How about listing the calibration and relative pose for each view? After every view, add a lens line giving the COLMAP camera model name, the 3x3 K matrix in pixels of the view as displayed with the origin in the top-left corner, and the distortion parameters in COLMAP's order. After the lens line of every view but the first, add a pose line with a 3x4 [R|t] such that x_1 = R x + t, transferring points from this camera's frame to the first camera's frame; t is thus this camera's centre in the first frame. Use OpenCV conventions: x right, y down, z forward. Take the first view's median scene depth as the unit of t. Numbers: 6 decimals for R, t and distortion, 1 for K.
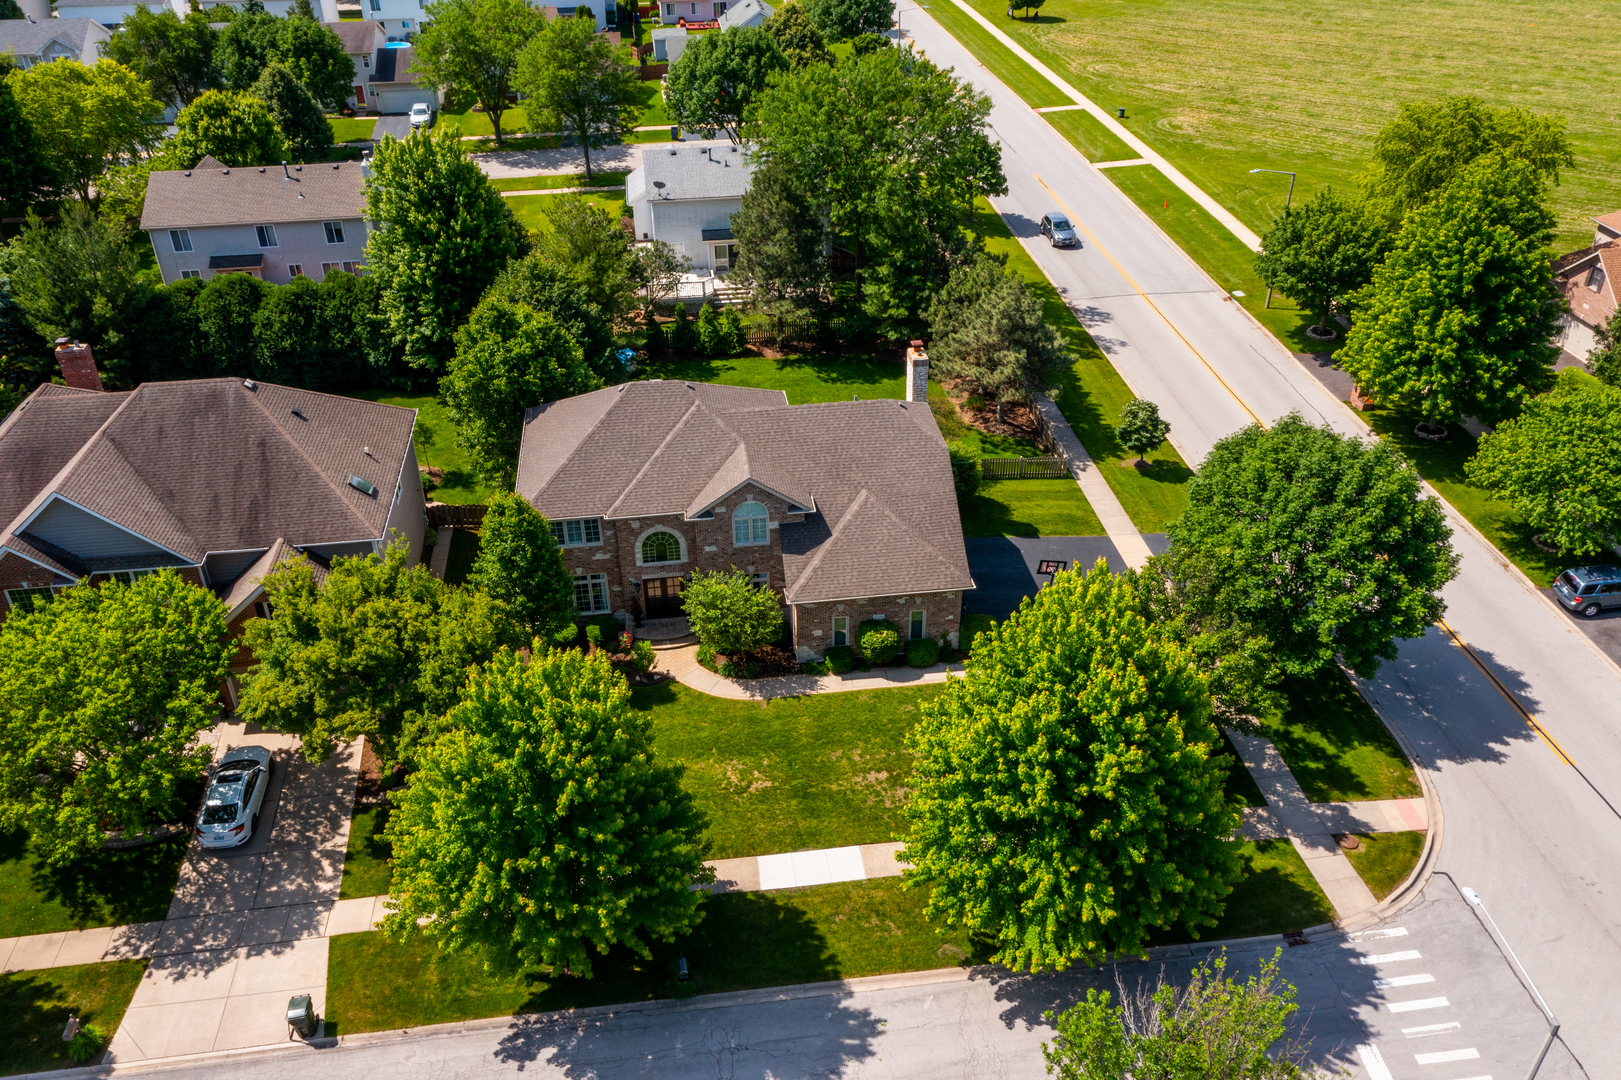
lens RADIAL K [[1294.4, 0, 803.5], [0, 1294.4, 540.5], [0, 0, 1]] dist [0.007090, 0.012054]
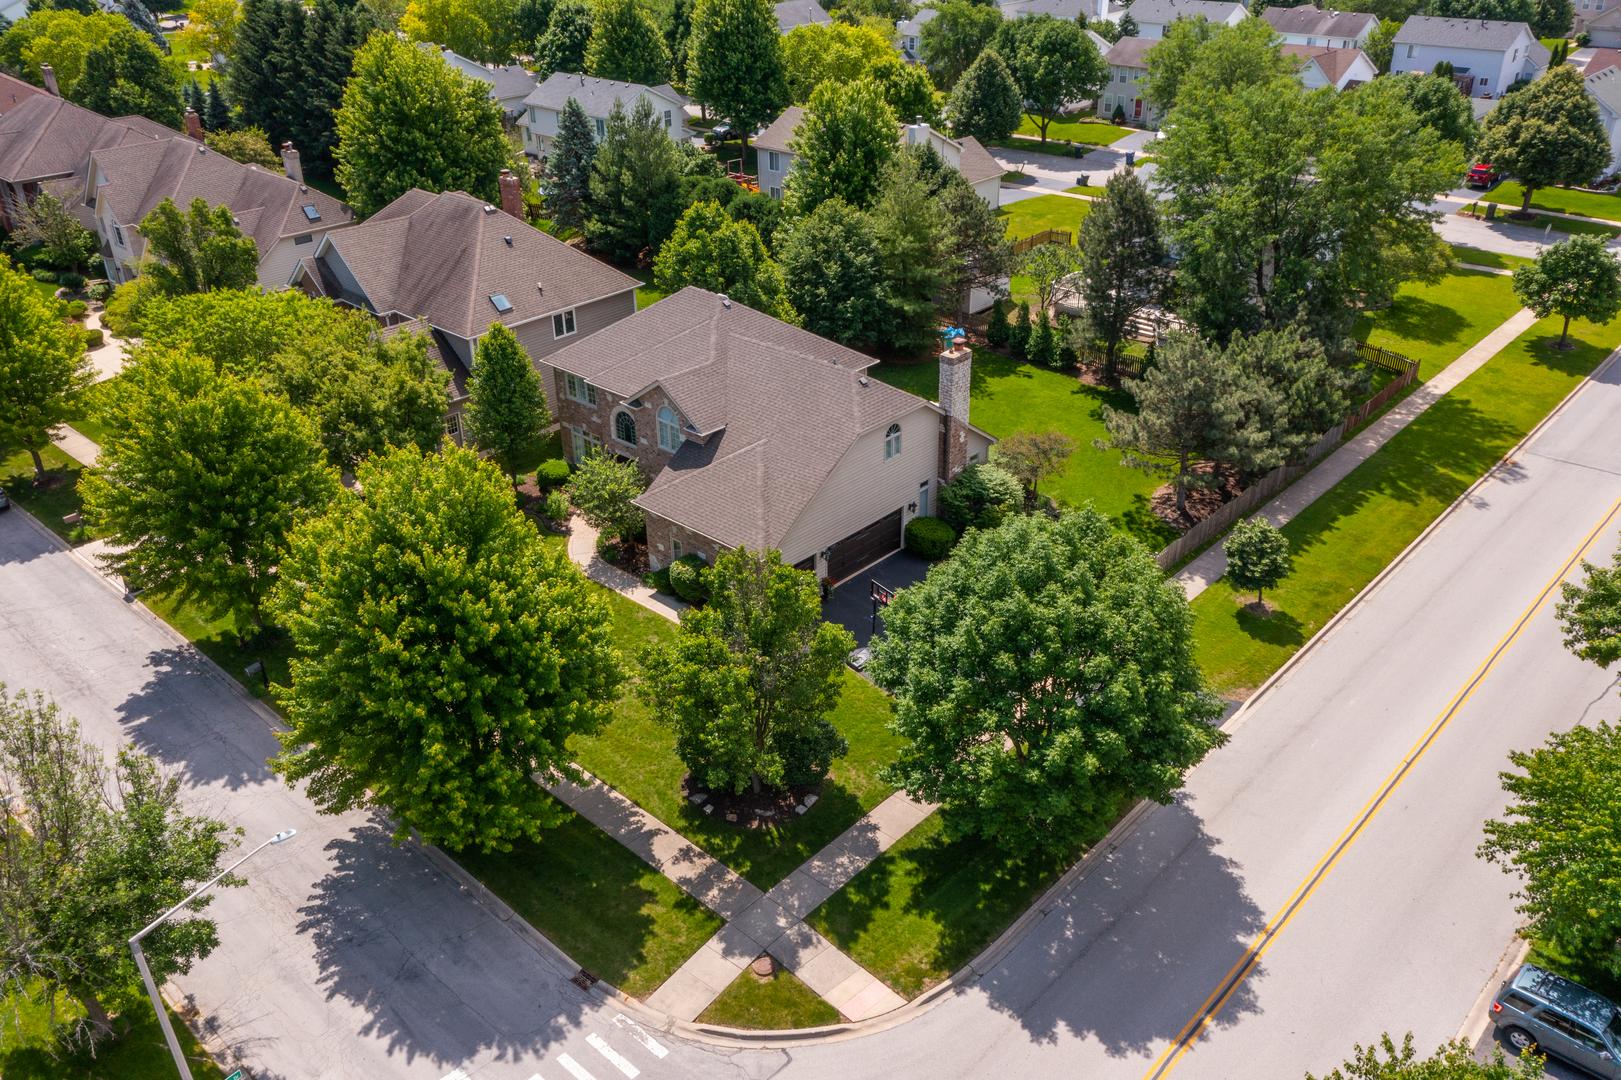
lens RADIAL K [[1279.3, 0, 824.8], [0, 1279.3, 540.9], [0, 0, 1]] dist [0.002465, 0.002214]
pose [[0.647554, 0.372236, -0.664916, 0.738575], [-0.404650, 0.907354, 0.113874, -0.097287], [0.645702, 0.195319, 0.738186, 0.322570]]
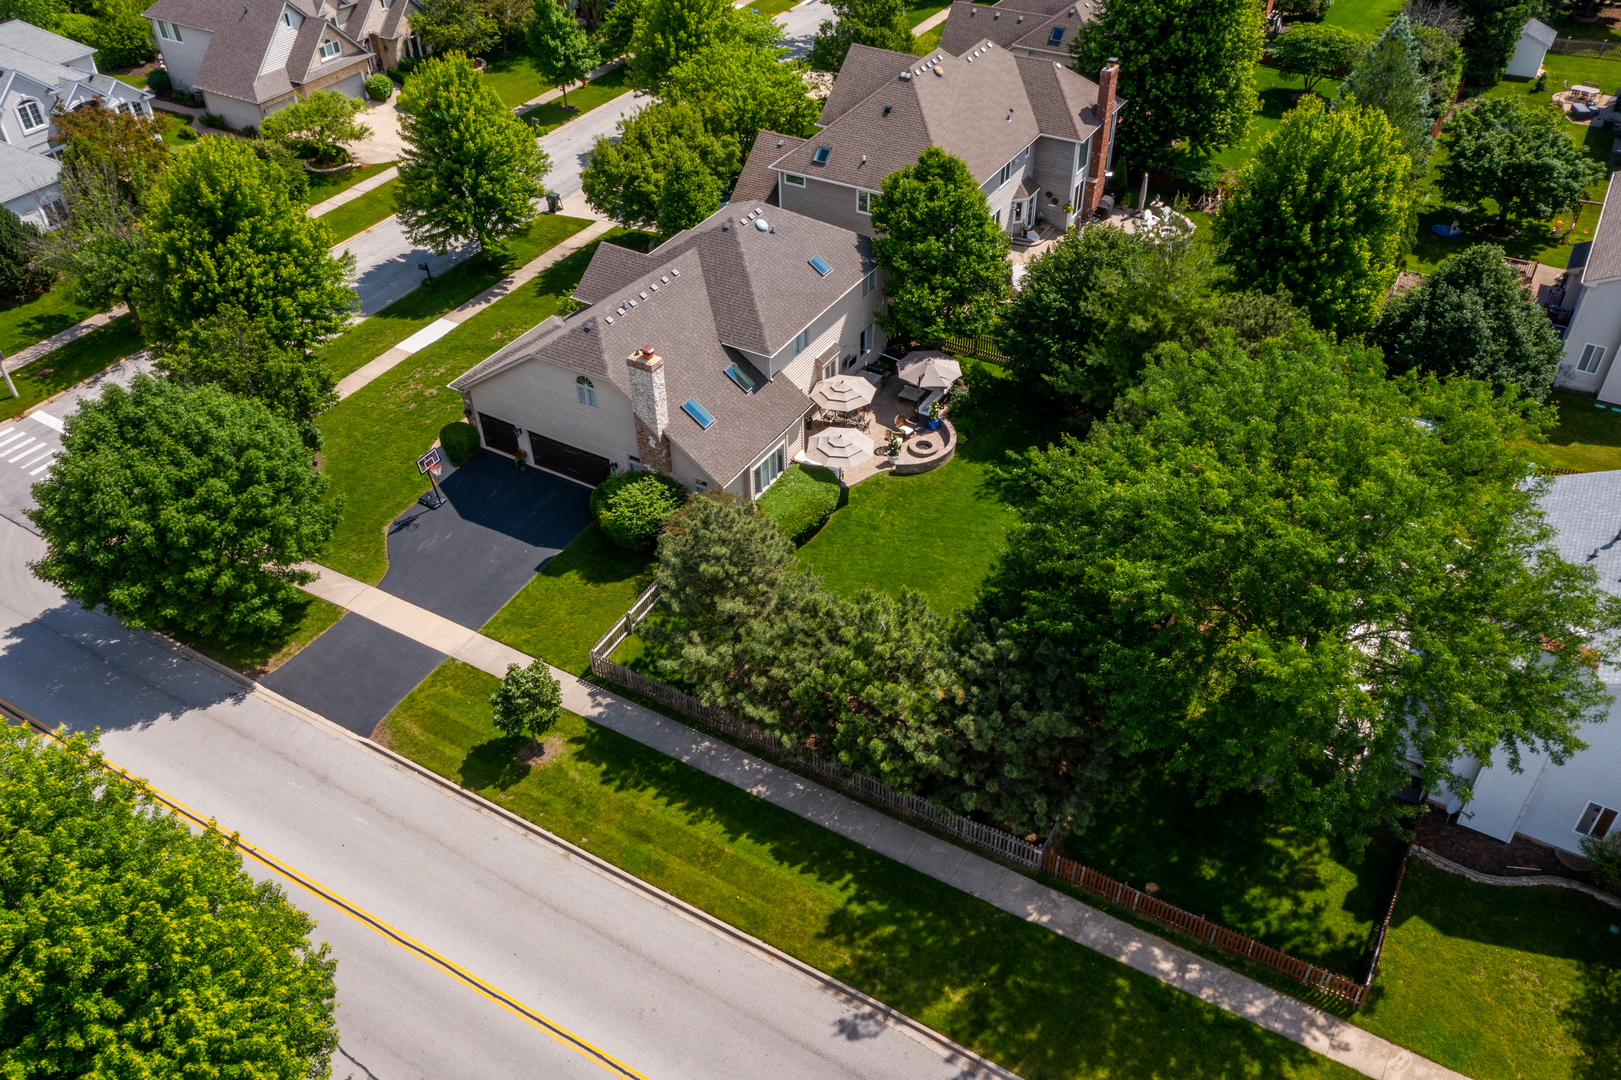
lens RADIAL K [[1304.3, 0, 804.0], [0, 1304.3, 538.7], [0, 0, 1]] dist [0.004181, 0.011179]
pose [[-0.615638, 0.507897, -0.602520, 0.674621], [-0.396949, 0.460632, 0.793883, -0.911502], [0.680751, 0.727914, -0.081974, 1.340664]]
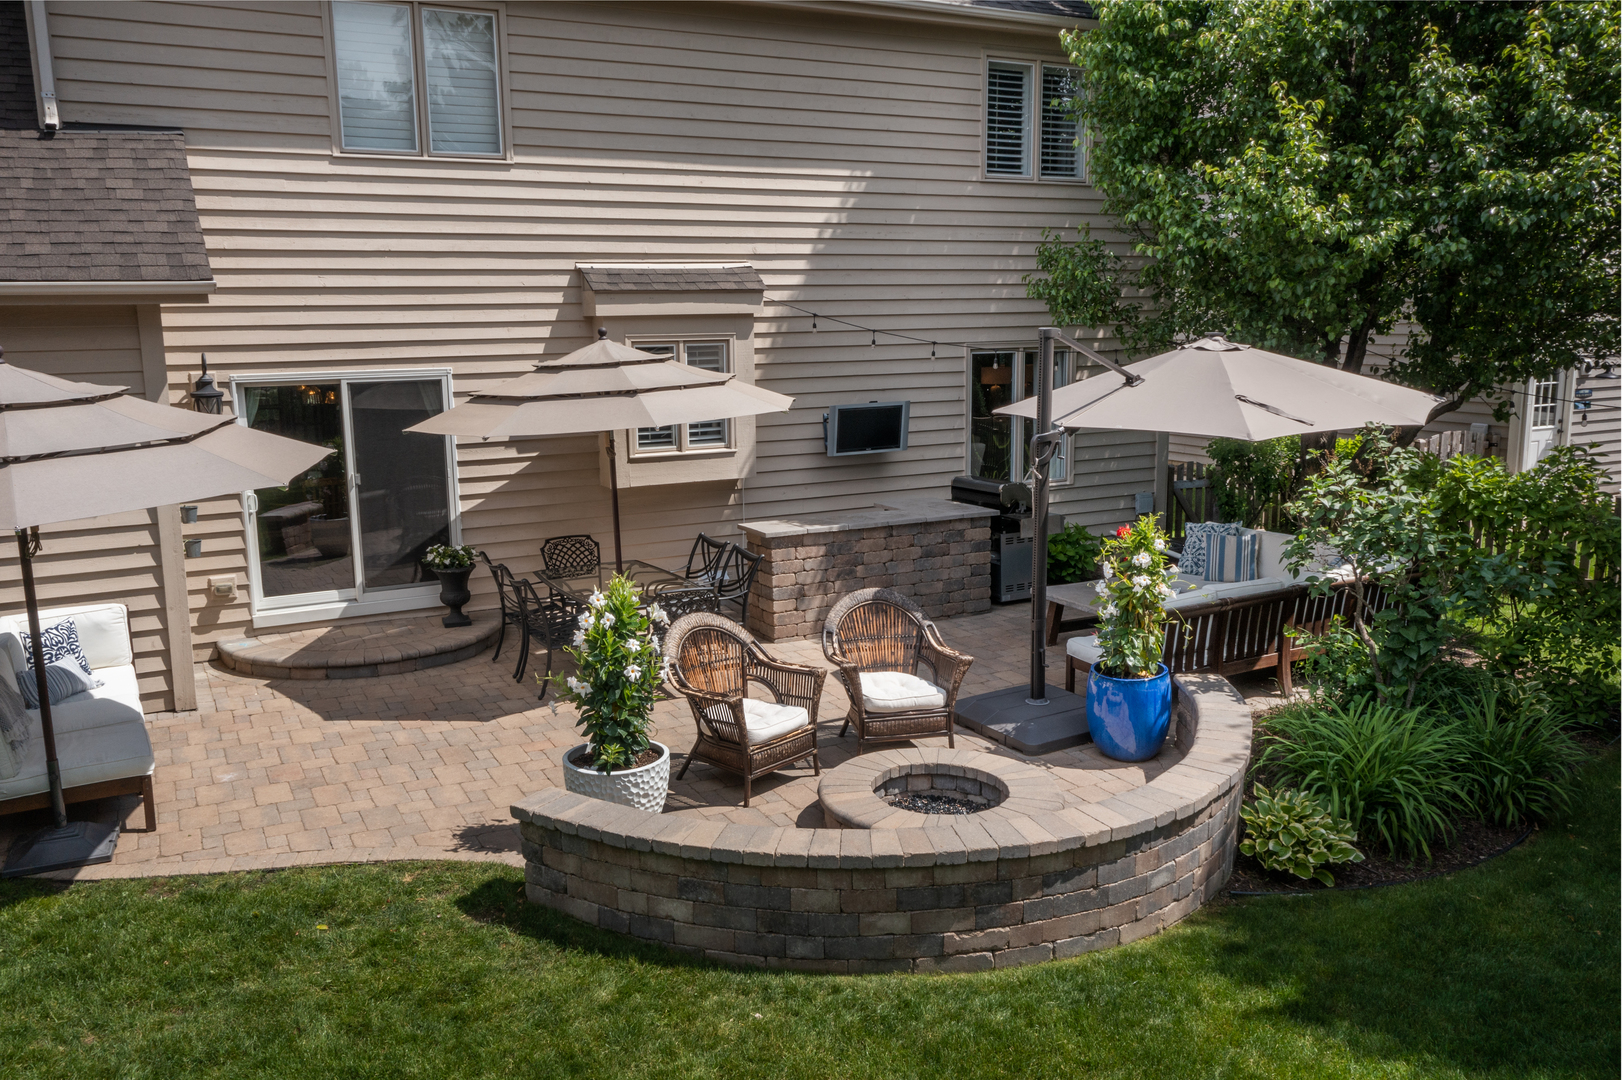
lens RADIAL K [[1295.2, 0, 804.0], [0, 1295.2, 540.5], [0, 0, 1]] dist [0.007090, 0.012054]
pose [[-0.932642, 0.086837, -0.350198, -0.053825], [-0.173026, 0.744071, 0.645306, -0.196664], [0.316609, 0.662433, -0.678927, 1.330702]]
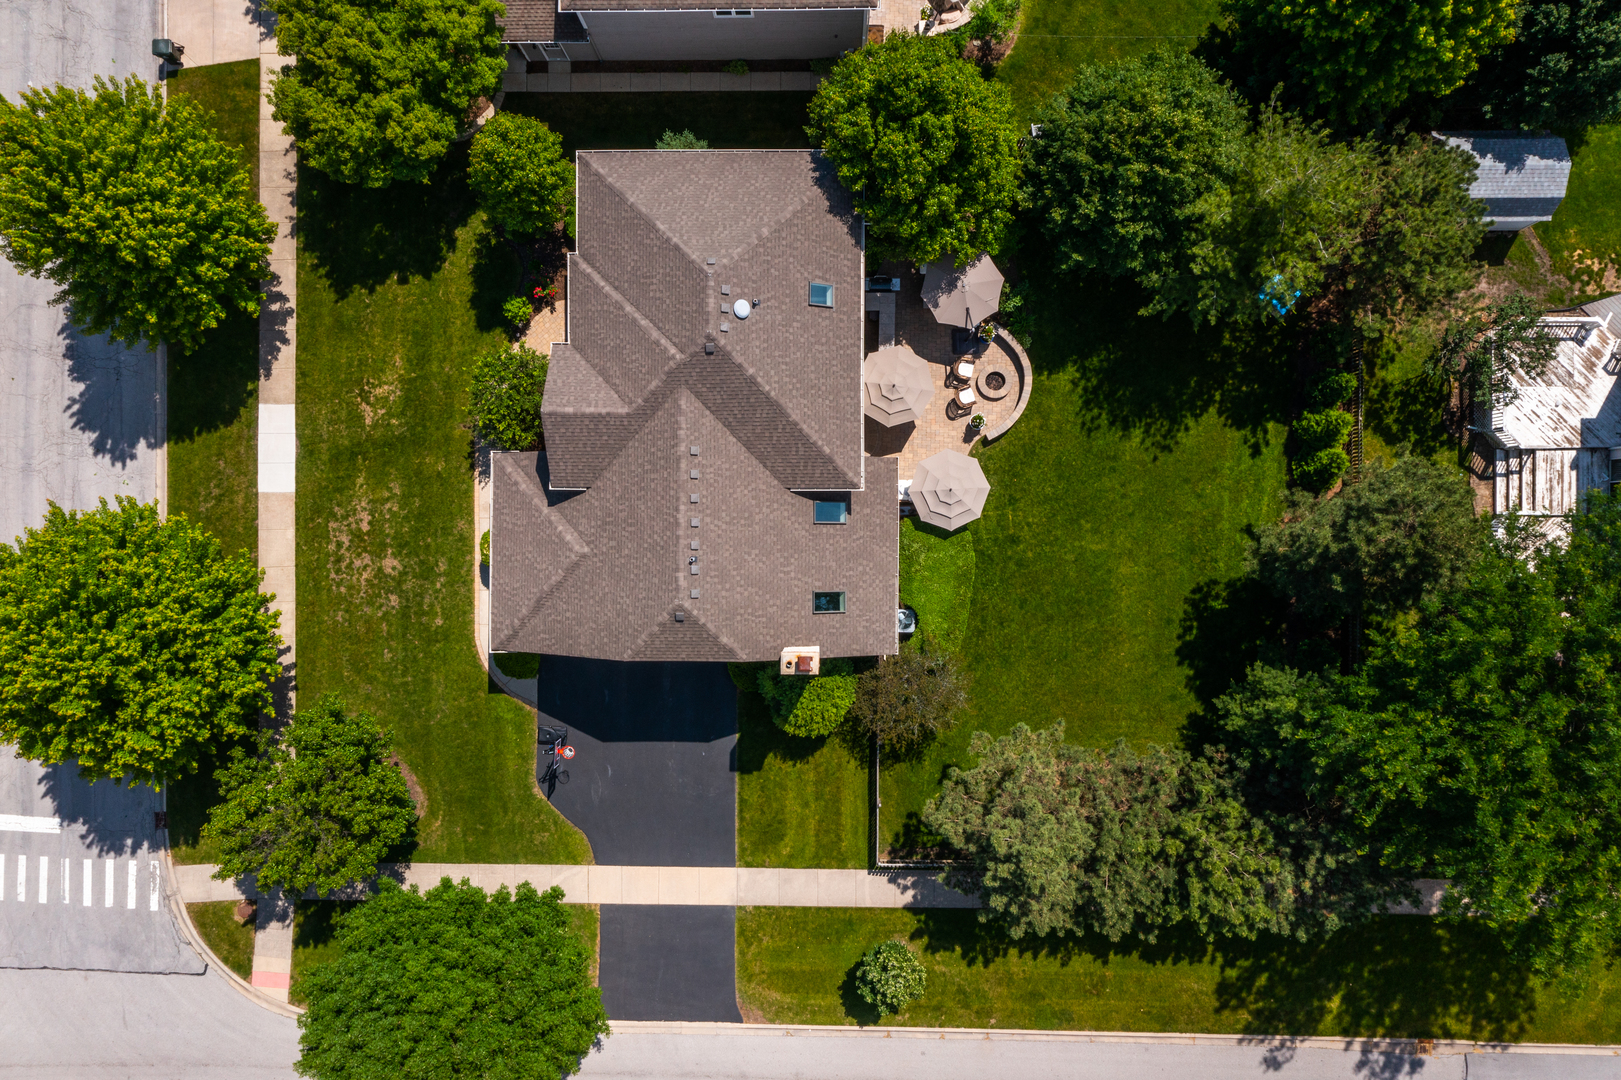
lens RADIAL K [[1304.3, 0, 804.0], [0, 1304.3, 538.7], [0, 0, 1]] dist [0.004181, 0.011179]
pose [[-0.127251, 0.991710, 0.017838, 0.004398], [-0.505945, -0.080368, 0.858813, -0.850917], [0.853128, 0.100260, 0.511978, 0.662825]]
